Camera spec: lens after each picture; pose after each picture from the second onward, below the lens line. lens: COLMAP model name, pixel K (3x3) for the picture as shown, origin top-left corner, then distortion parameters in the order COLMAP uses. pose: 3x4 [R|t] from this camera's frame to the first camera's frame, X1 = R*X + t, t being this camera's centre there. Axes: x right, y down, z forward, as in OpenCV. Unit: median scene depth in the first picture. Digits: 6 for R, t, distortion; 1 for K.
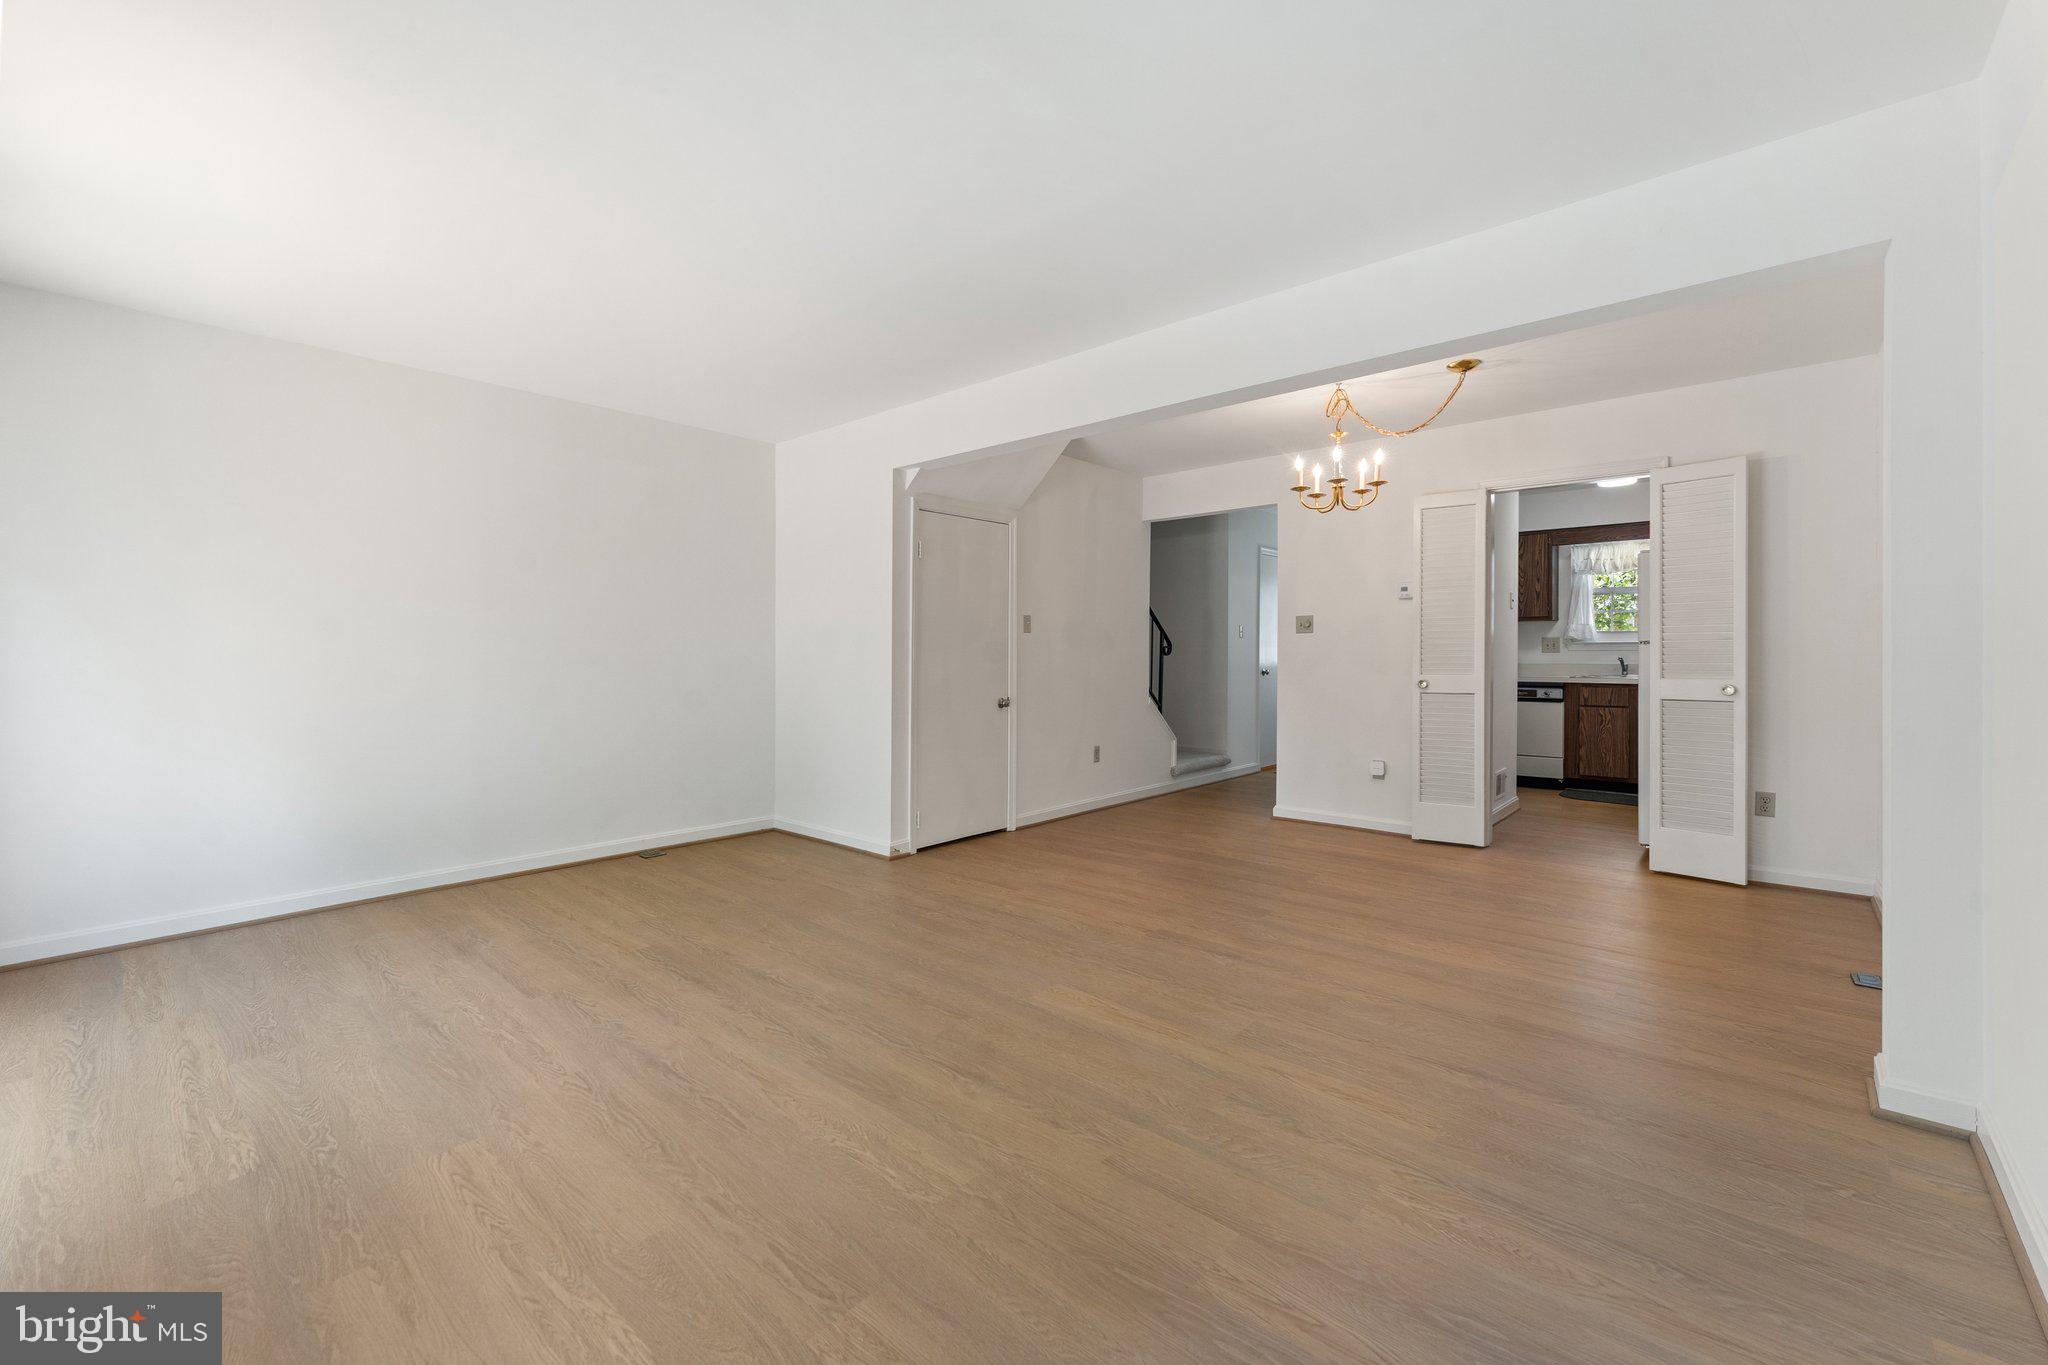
lens RADIAL K [[828.2, 0, 1024.0], [0, 828.2, 682.5], [0, 0, 1]] dist [0.000543, -0.000001]
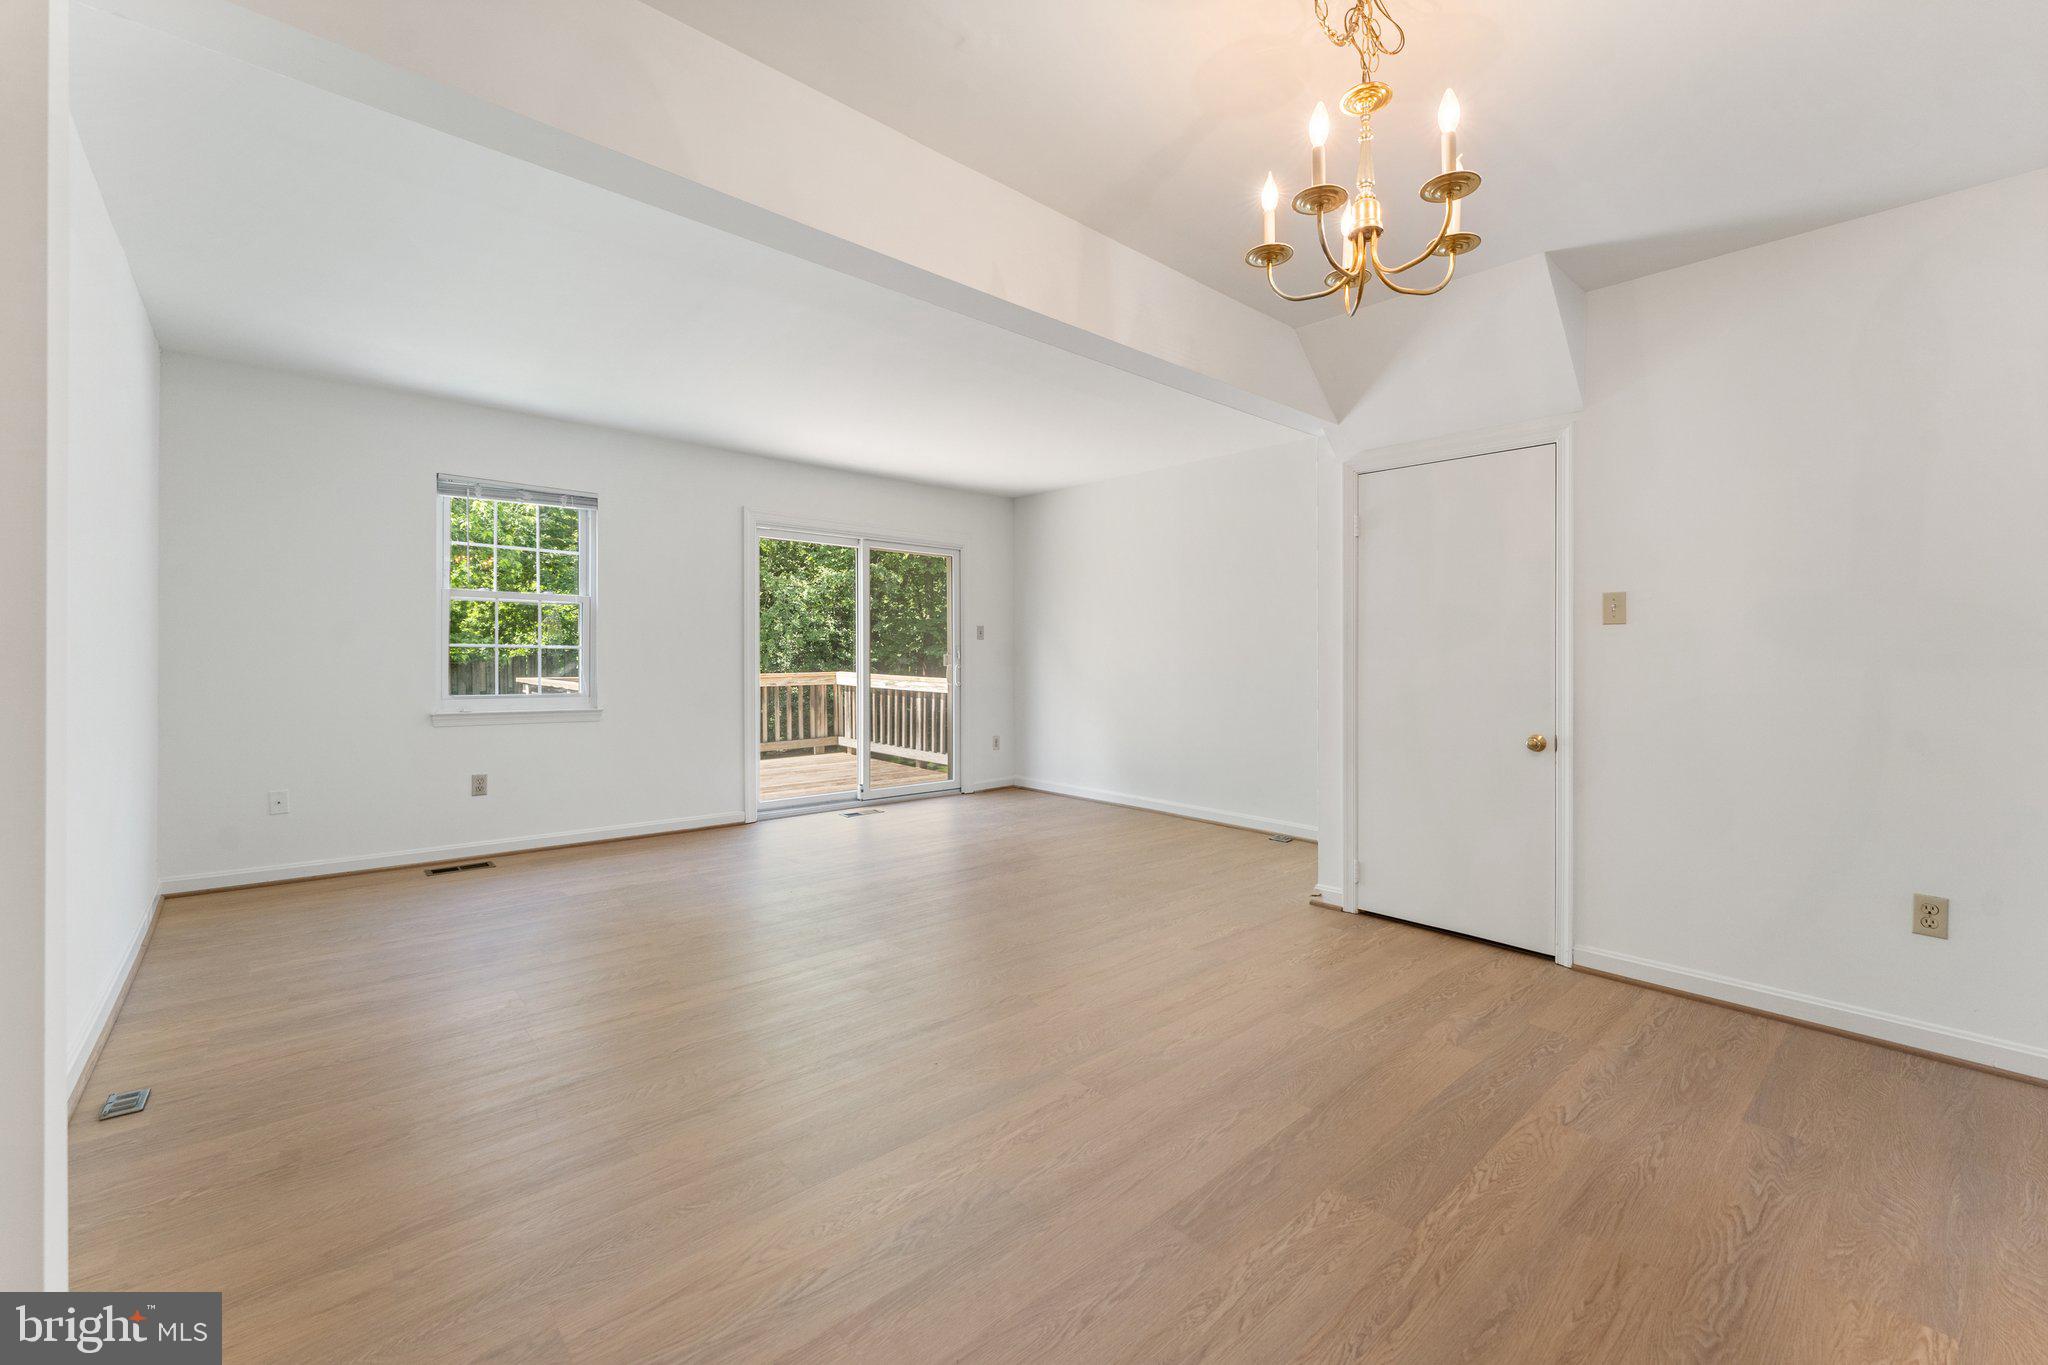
lens RADIAL K [[825.3, 0, 1023.4], [0, 825.3, 656.3], [0, 0, 1]] dist [0.000539, 0.000116]
pose [[-0.110009, 0.006612, -0.993909, 0.609103], [-0.040415, 0.999121, 0.011119, -0.029906], [0.993109, 0.041392, -0.109645, 0.682016]]
